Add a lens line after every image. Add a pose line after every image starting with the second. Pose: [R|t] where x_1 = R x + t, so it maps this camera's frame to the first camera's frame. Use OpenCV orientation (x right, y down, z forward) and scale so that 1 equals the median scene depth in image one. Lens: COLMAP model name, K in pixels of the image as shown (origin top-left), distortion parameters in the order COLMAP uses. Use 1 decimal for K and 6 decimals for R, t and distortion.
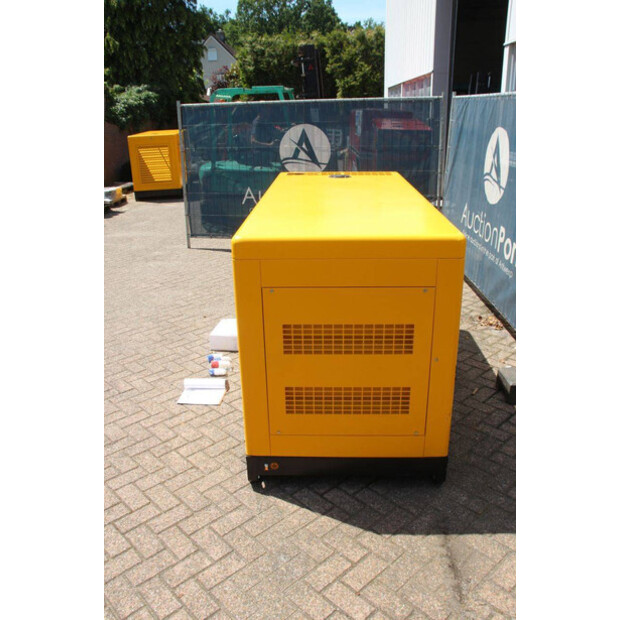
lens RADIAL K [[543.5, 0, 309.3], [0, 543.5, 309.2], [0, 0, 1]] dist [-0.132851, 0.106810]
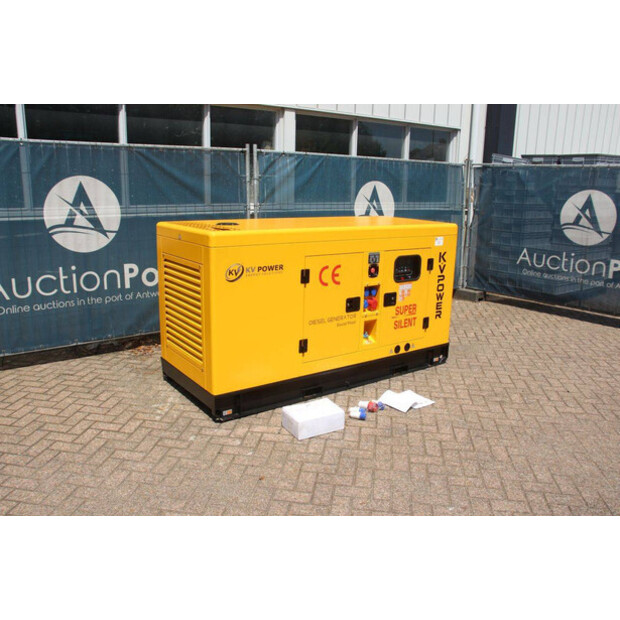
lens RADIAL K [[543.5, 0, 312.5], [0, 543.5, 311.9], [0, 0, 1]] dist [-0.132851, 0.106810]
pose [[-0.614895, -0.185089, 0.766581, -0.494776], [0.261662, 0.869114, 0.419731, -0.292024], [-0.743933, 0.458676, -0.485983, 0.878323]]
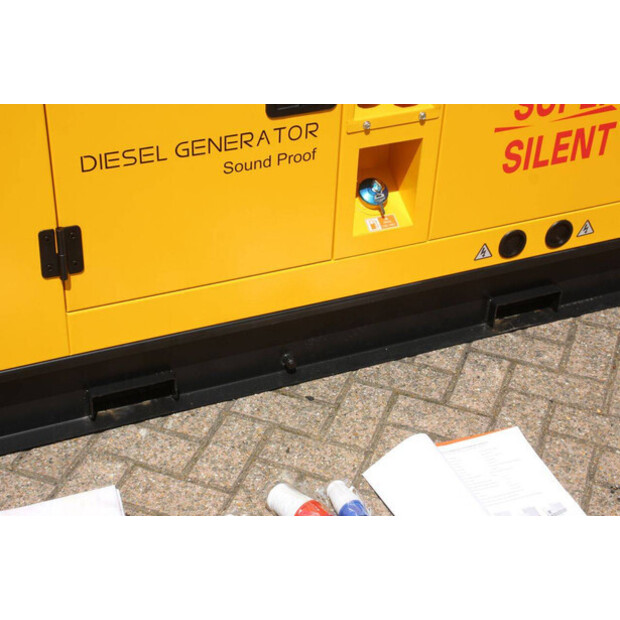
lens RADIAL K [[1161.1, 0, 307.2], [0, 1161.1, 310.0], [0, 0, 1]] dist [0.201416, 0.000000]
pose [[-0.428921, -0.519337, 0.739132, -0.308690], [0.285037, 0.698612, 0.656274, -0.189488], [-0.857194, 0.492169, -0.151619, 0.612666]]
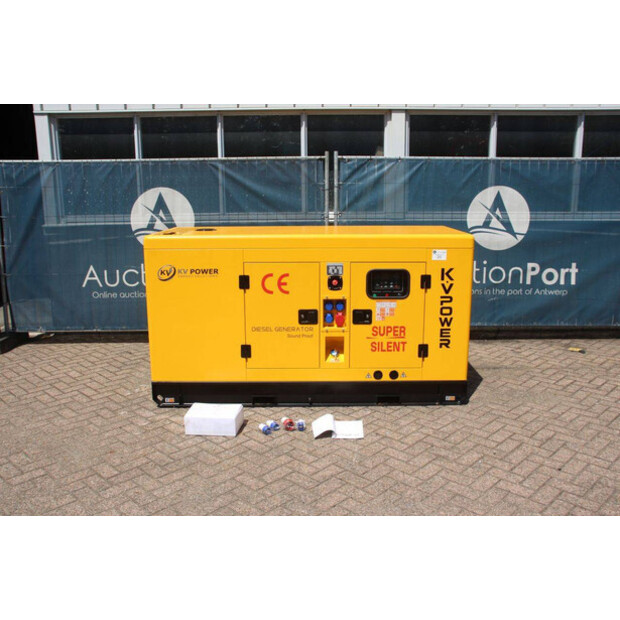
lens RADIAL K [[588.8, 0, 311.6], [0, 588.8, 313.1], [0, 0, 1]] dist [-0.069036, 0.000000]
pose [[-0.033235, -0.193586, 0.980520, -0.672469], [0.354413, 0.915025, 0.192667, -0.150907], [-0.934498, 0.353912, 0.038199, 0.506198]]
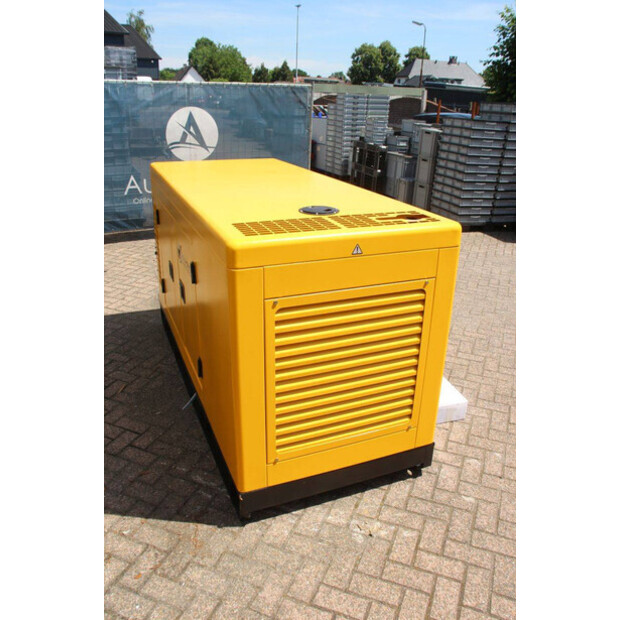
lens RADIAL K [[523.7, 0, 313.5], [0, 523.7, 307.7], [0, 0, 1]] dist [-0.156969, 0.140078]
pose [[-0.907016, 0.152524, -0.392503, 0.179456], [-0.157838, 0.741002, 0.652689, -0.324031], [0.390397, 0.653951, -0.648027, 0.873221]]
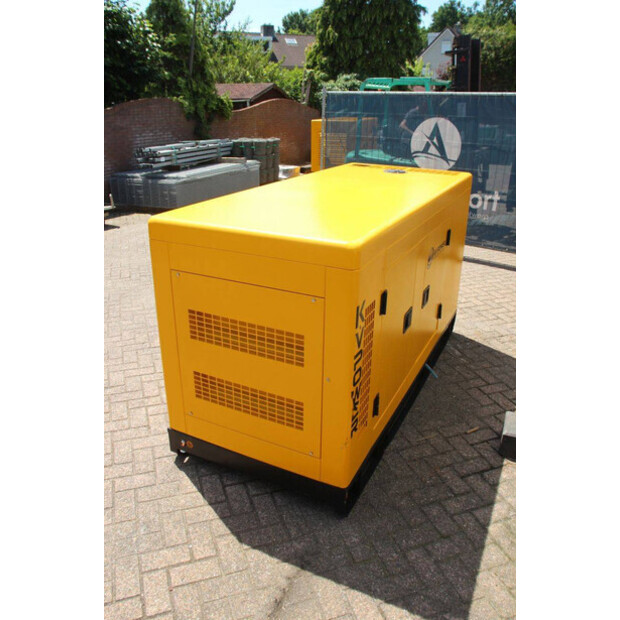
lens RADIAL K [[523.7, 0, 305.4], [0, 523.7, 306.8], [0, 0, 1]] dist [-0.156969, 0.140078]
pose [[0.908765, 0.179335, -0.376809, 0.181925], [-0.169920, 0.983727, 0.058385, -0.024702], [0.381148, 0.010969, 0.924449, 0.067881]]
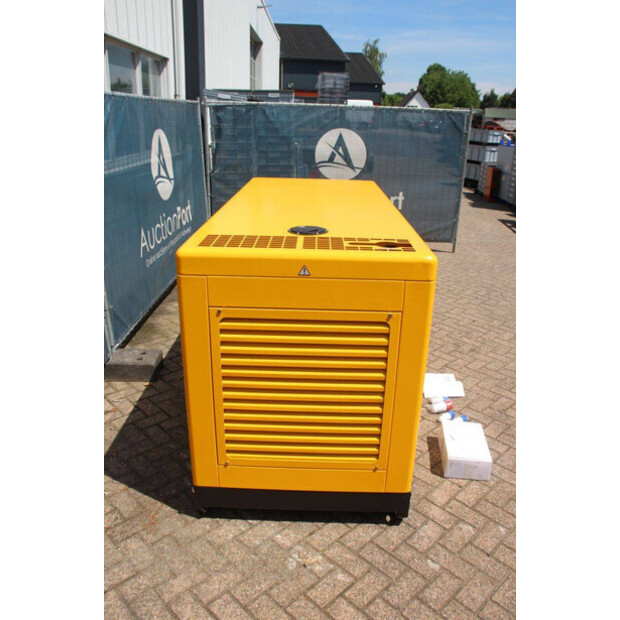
lens RADIAL K [[523.7, 0, 311.5], [0, 523.7, 307.4], [0, 0, 1]] dist [-0.156969, 0.140078]
pose [[-0.999759, -0.002252, -0.021835, 0.039679], [-0.015996, 0.755922, 0.654466, -0.336184], [0.015032, 0.654657, -0.755776, 0.905206]]
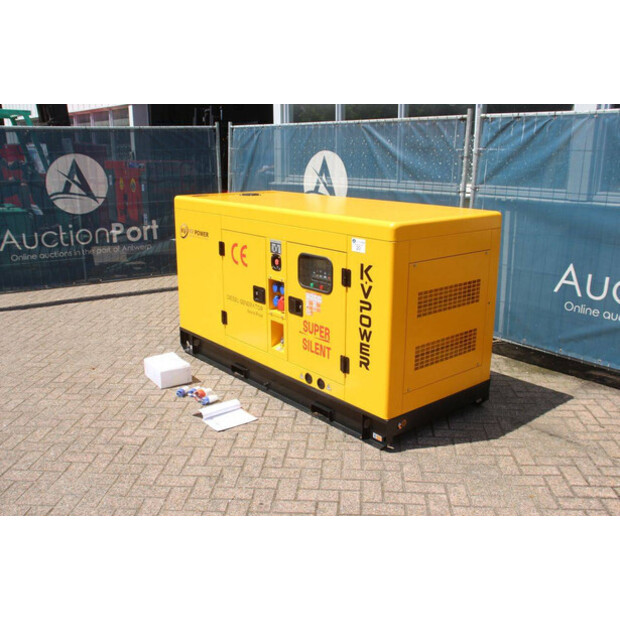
lens RADIAL K [[609.4, 0, 309.5], [0, 609.4, 307.7], [0, 0, 1]] dist [-0.071840, 0.000000]
pose [[0.745902, -0.152900, 0.648268, -0.406451], [0.220961, 0.974980, -0.024281, 0.014430], [-0.628336, 0.161353, 0.761025, 0.036548]]
